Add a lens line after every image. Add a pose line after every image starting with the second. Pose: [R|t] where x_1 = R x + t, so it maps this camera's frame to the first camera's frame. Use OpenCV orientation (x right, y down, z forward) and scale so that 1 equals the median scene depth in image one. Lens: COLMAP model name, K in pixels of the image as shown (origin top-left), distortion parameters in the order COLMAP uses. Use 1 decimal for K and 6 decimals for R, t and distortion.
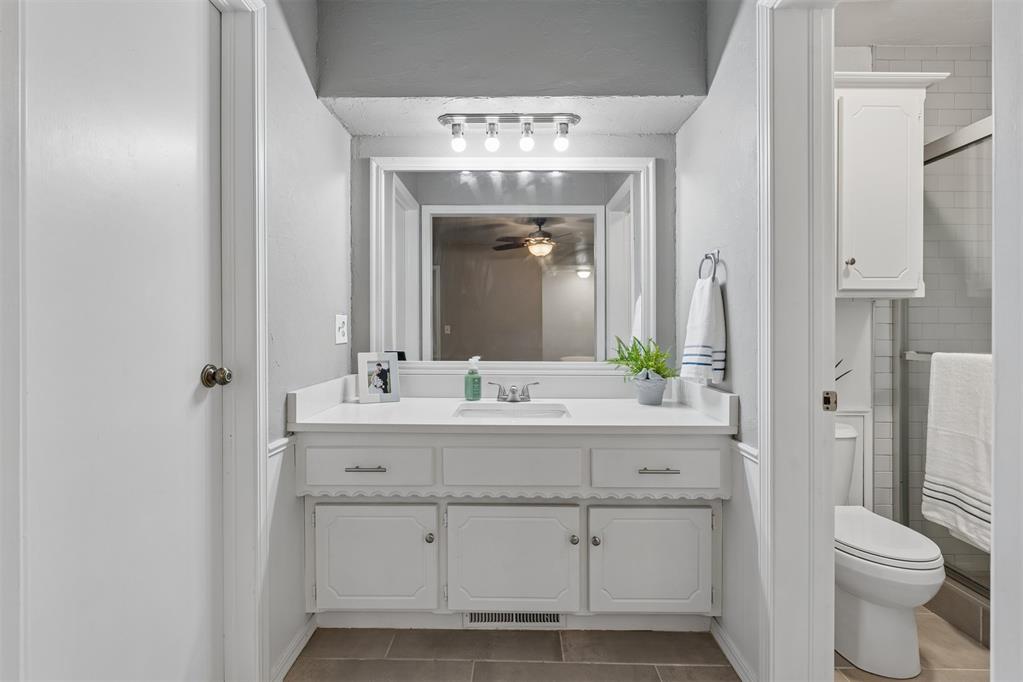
lens RADIAL K [[460.4, 0, 509.5], [0, 460.4, 333.4], [0, 0, 1]] dist [-0.007646, 0.003039]
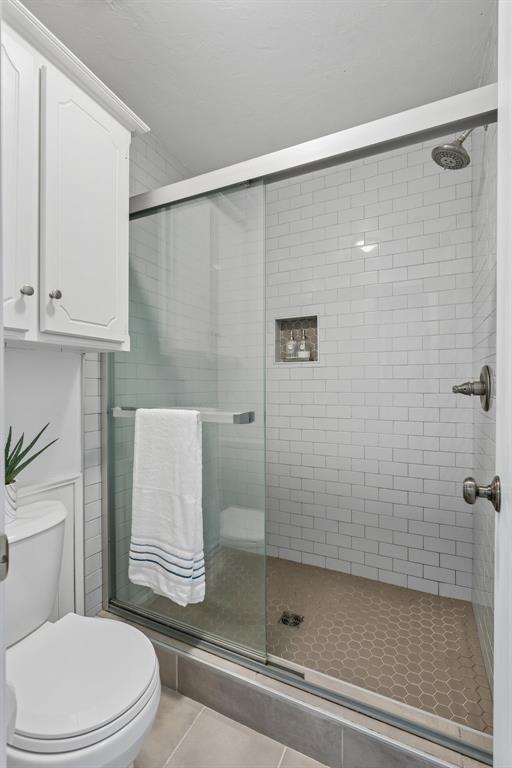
lens RADIAL K [[345.7, 0, 254.1], [0, 345.7, 384.6], [0, 0, 1]] dist [-0.007646, 0.003039]
pose [[0.426471, -0.003080, 0.904496, 0.364193], [0.004068, 0.999991, 0.001488, -0.009655], [-0.904492, 0.003045, 0.426480, 0.457988]]
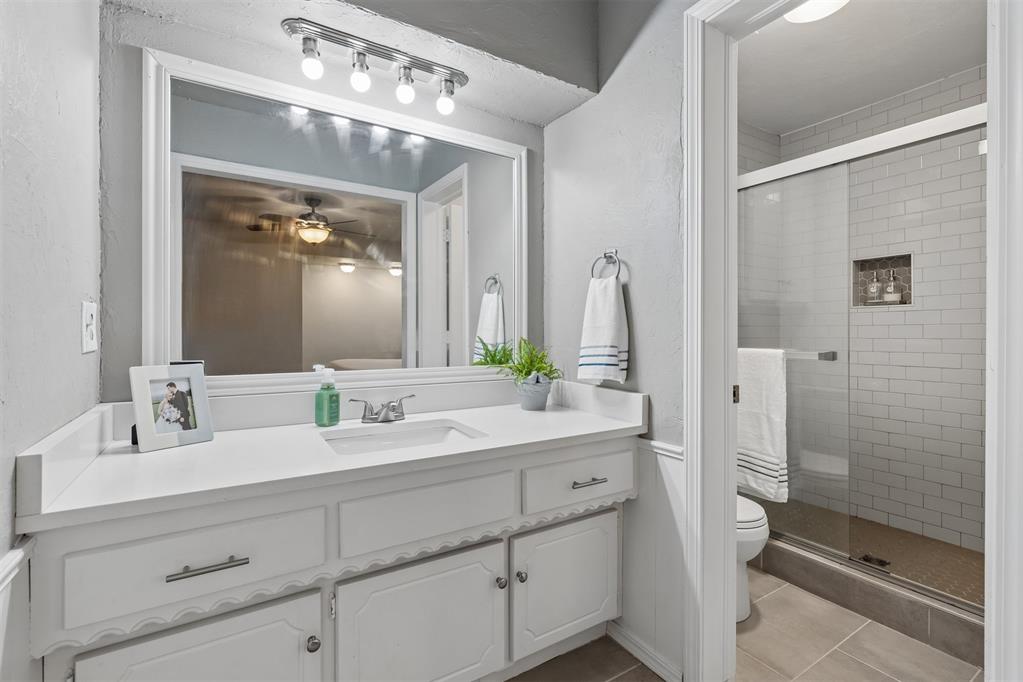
lens RADIAL K [[460.4, 0, 508.9], [0, 460.4, 331.6], [0, 0, 1]] dist [-0.007646, 0.003039]
pose [[0.841729, 0.000347, 0.539900, -0.254094], [0.001322, 0.999995, -0.002703, -0.001138], [-0.539898, 0.002989, 0.841725, 0.255232]]
